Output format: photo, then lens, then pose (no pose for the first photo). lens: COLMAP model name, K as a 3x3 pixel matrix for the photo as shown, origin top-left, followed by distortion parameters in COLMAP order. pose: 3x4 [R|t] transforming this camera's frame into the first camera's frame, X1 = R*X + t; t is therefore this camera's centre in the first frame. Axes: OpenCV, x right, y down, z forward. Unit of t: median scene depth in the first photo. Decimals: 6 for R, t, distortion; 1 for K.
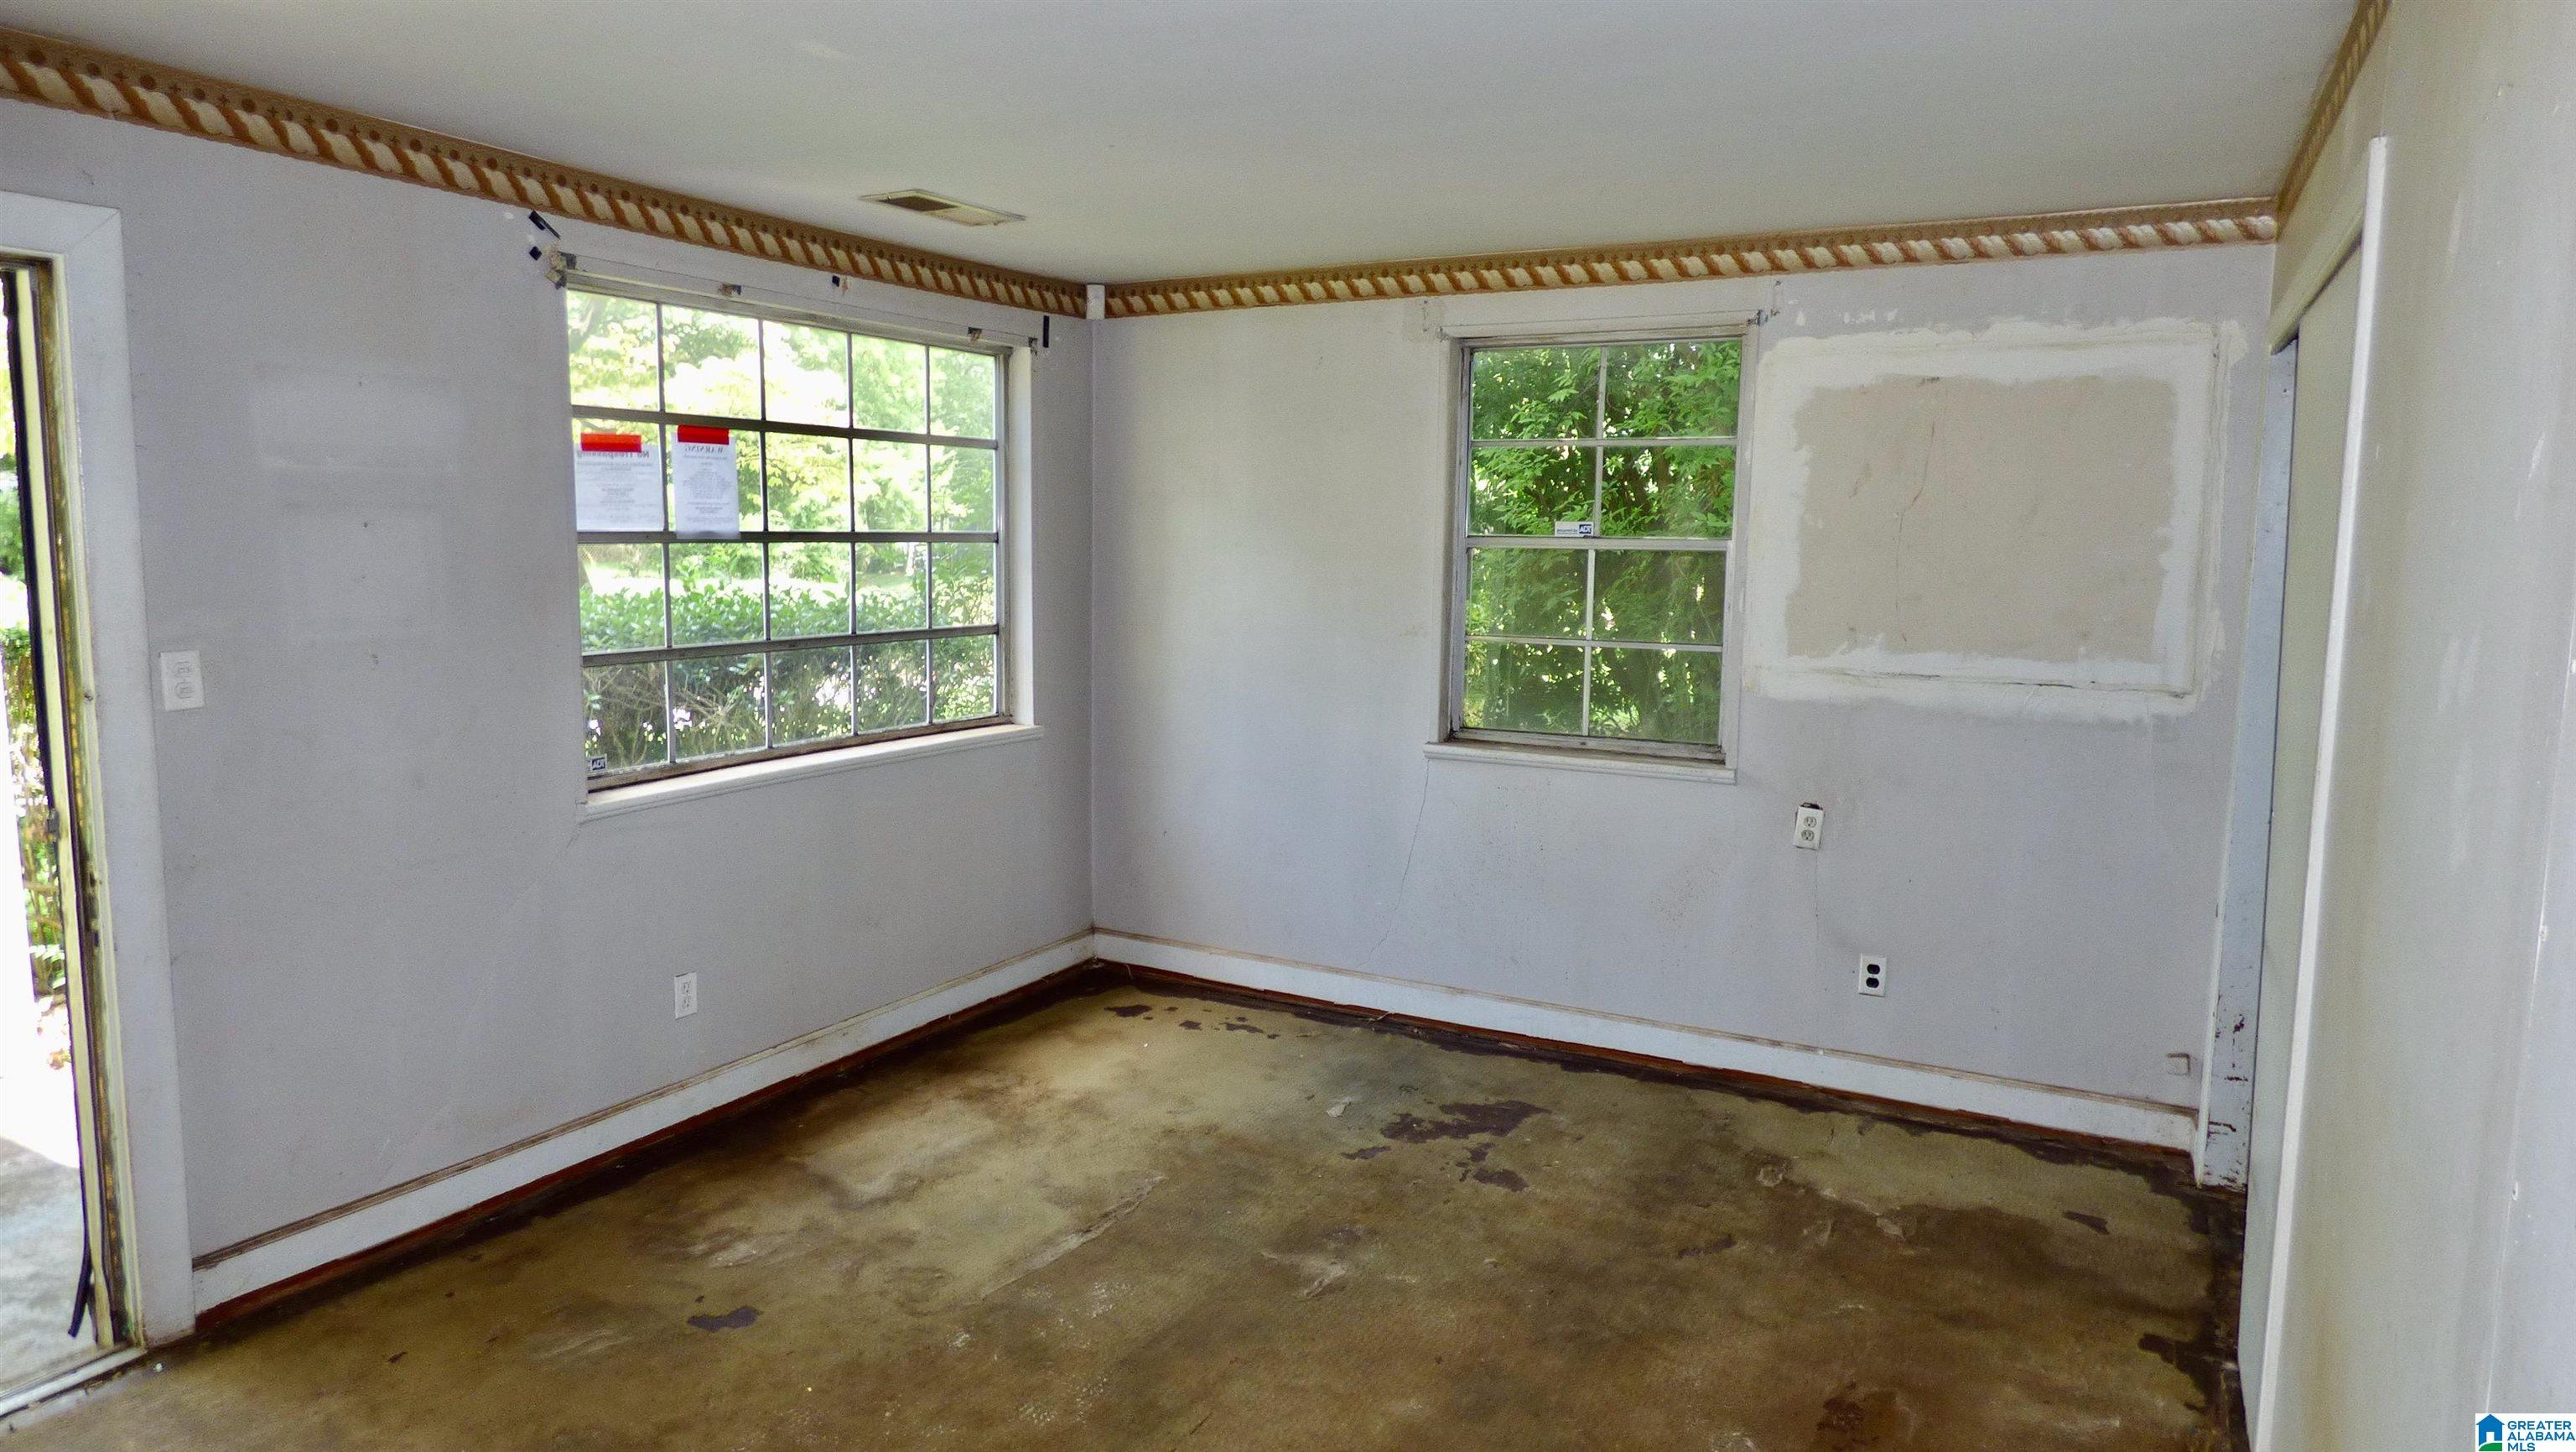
lens RADIAL K [[1528.7, 0, 1301.6], [0, 1528.7, 724.5], [0, 0, 1]] dist [-0.029729, 0.000467]
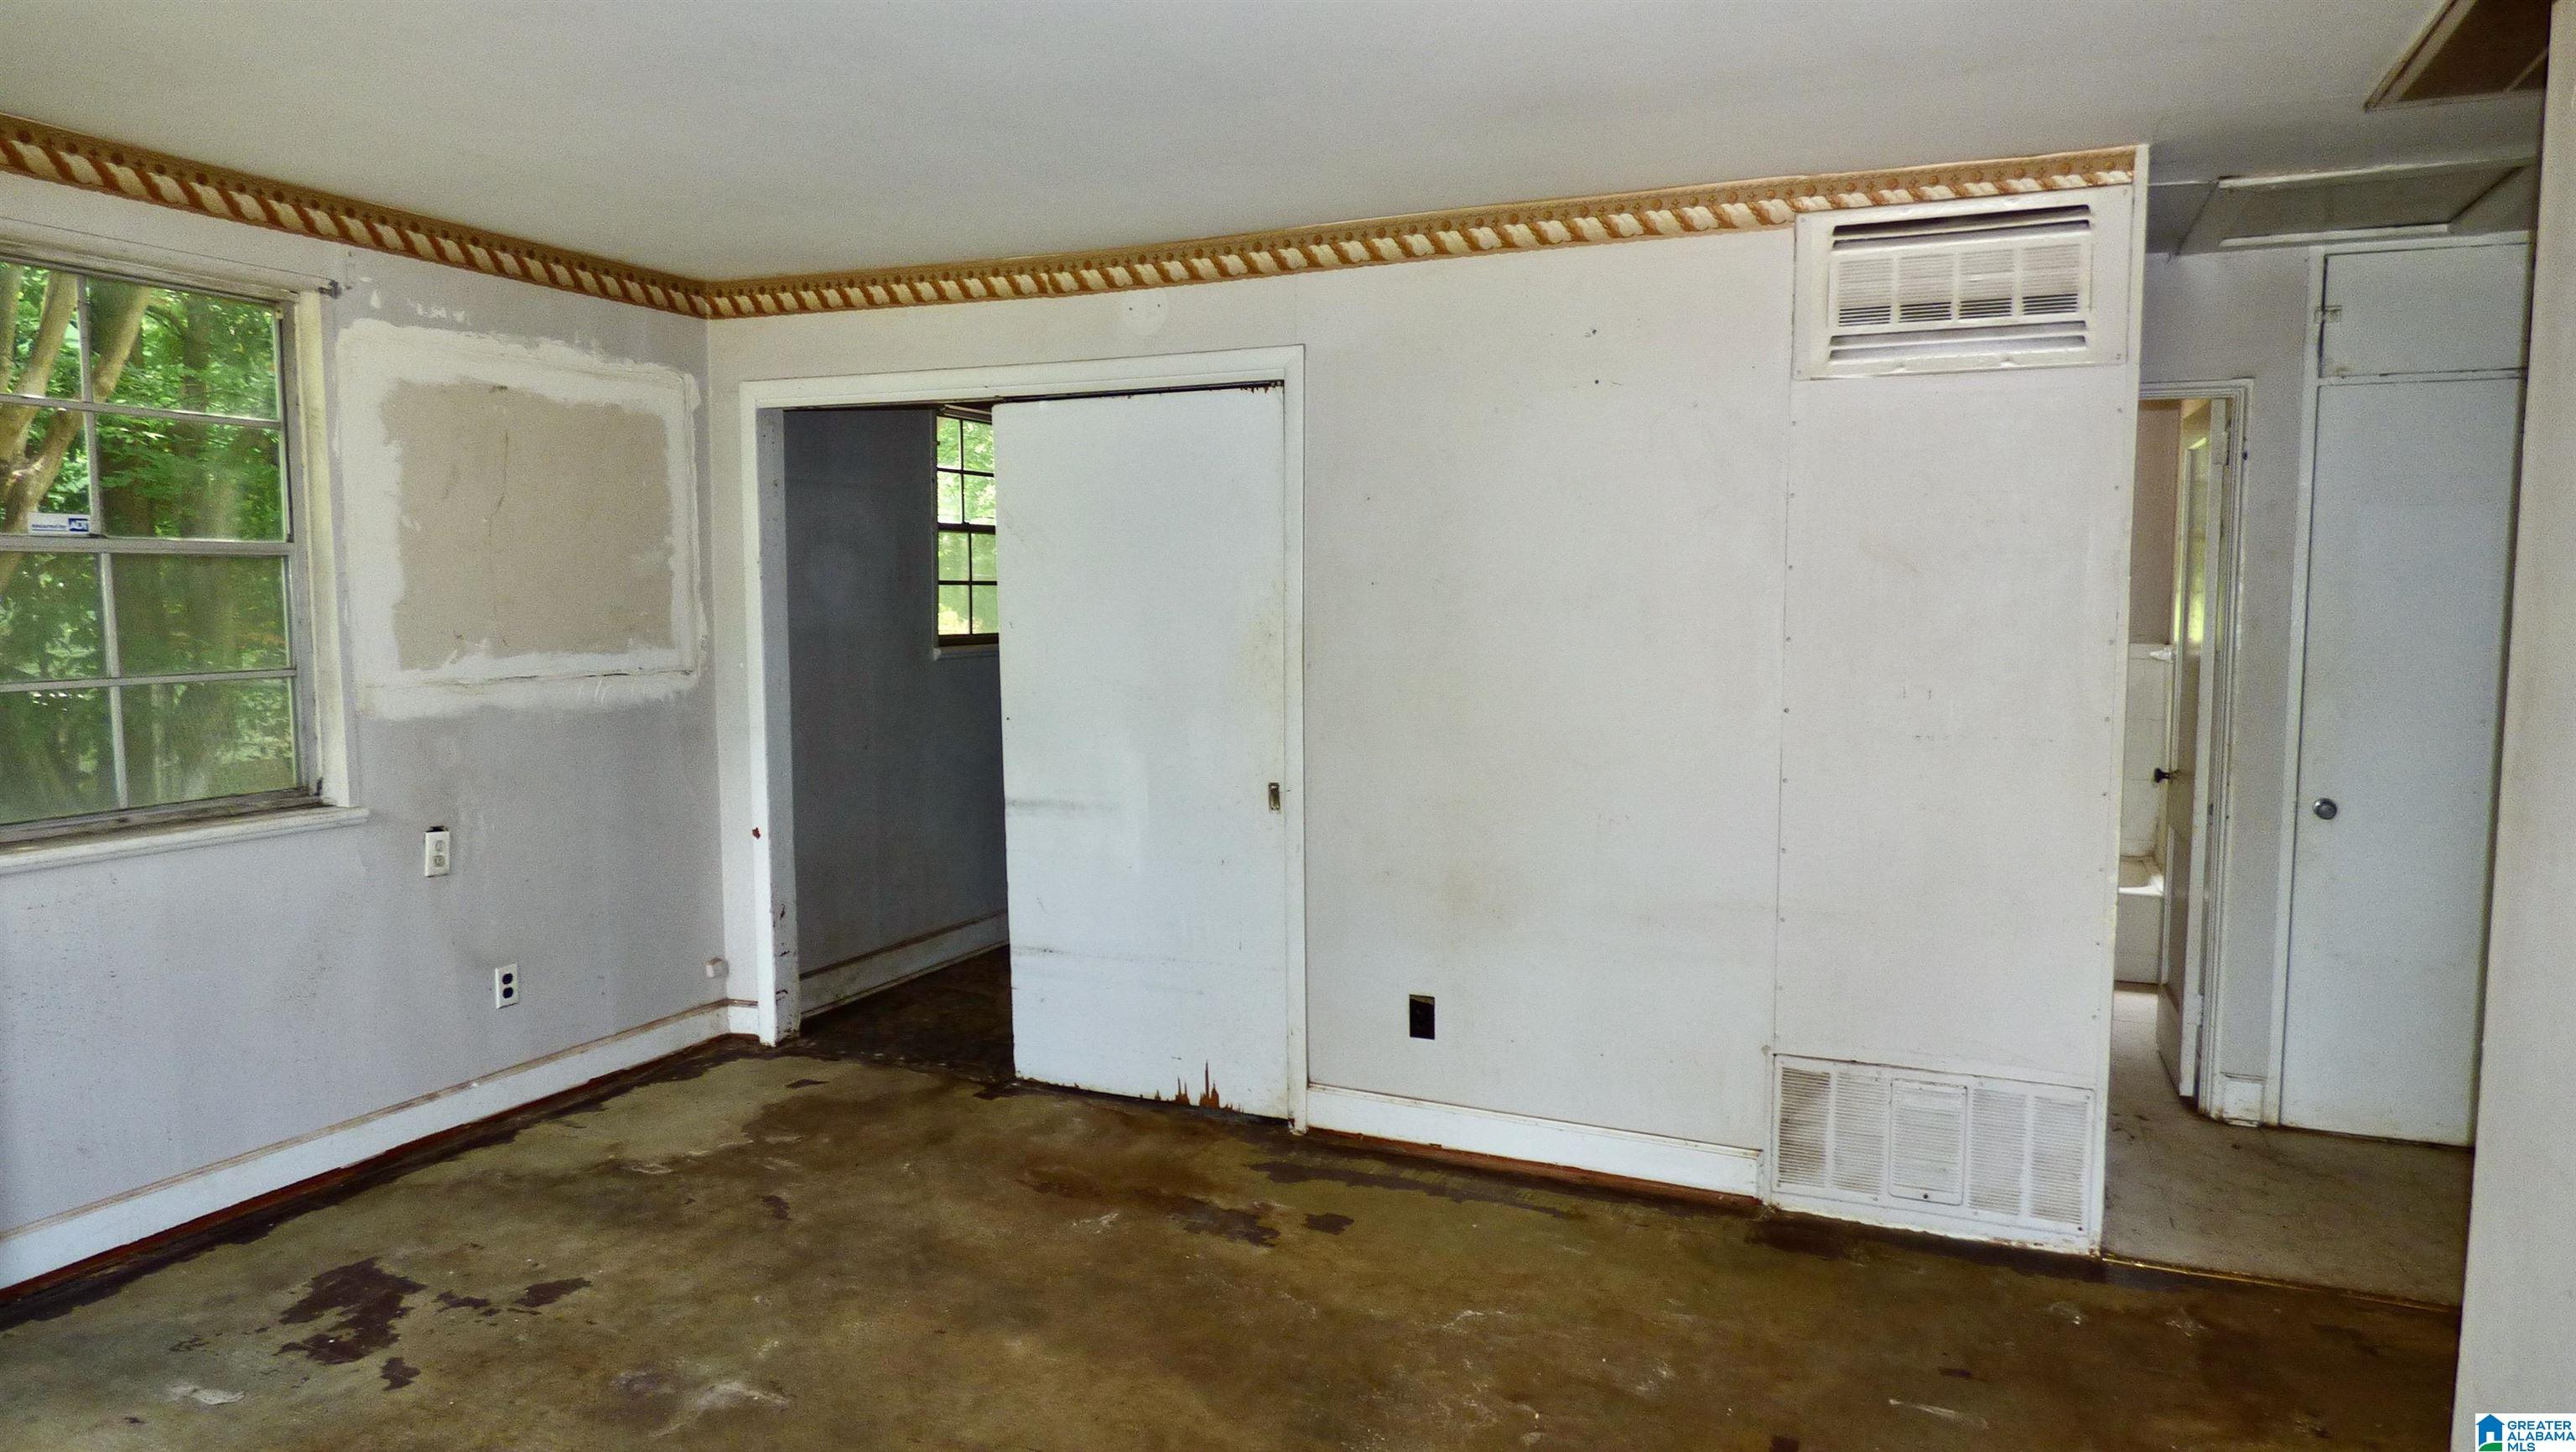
lens RADIAL K [[1528.7, 0, 1305.0], [0, 1528.7, 723.7], [0, 0, 1]] dist [-0.029729, 0.000467]
pose [[-0.098679, -0.096441, 0.990435, -0.645217], [0.119989, 0.986878, 0.108049, -0.047728], [-0.987859, 0.129503, -0.085813, 0.562850]]
